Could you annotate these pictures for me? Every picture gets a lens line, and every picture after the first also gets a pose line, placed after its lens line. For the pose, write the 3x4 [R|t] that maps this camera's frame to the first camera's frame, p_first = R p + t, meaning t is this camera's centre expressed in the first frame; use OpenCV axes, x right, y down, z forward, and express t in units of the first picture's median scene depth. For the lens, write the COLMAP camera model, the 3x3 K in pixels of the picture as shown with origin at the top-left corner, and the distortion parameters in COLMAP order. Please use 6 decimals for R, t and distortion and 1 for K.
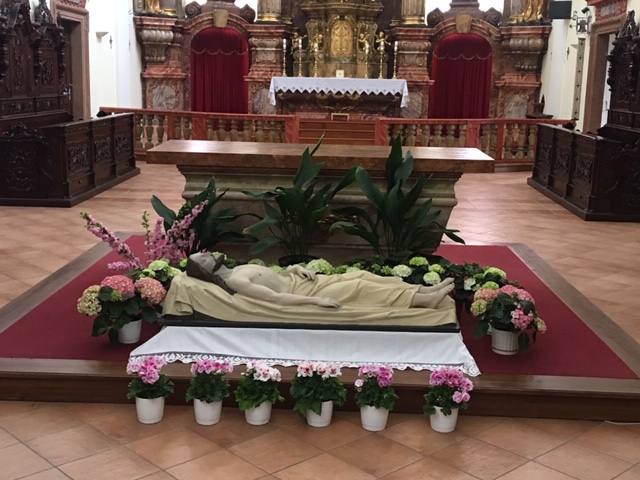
lens RADIAL K [[840.7, 0, 320.0], [0, 840.7, 240.0], [0, 0, 1]] dist [0.090336, 0.008633]
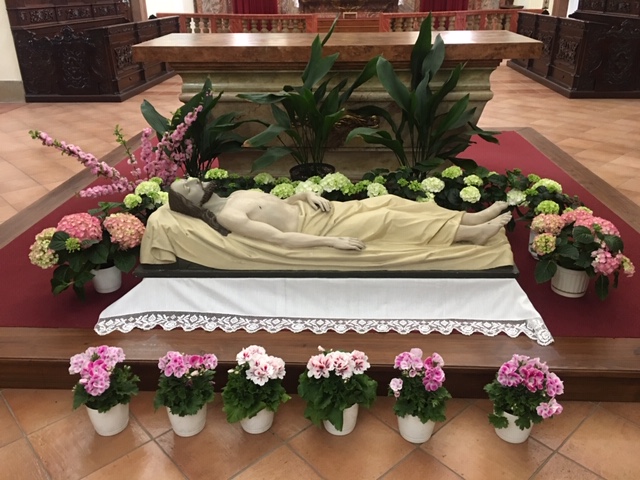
lens RADIAL K [[548.7, 0, 320.0], [0, 548.7, 240.0], [0, 0, 1]] dist [0.096876, -0.129287]
pose [[0.999050, -0.024373, -0.036124, 0.002244], [0.032005, 0.972978, 0.228667, -0.040321], [0.029575, -0.229606, 0.972834, 0.442810]]
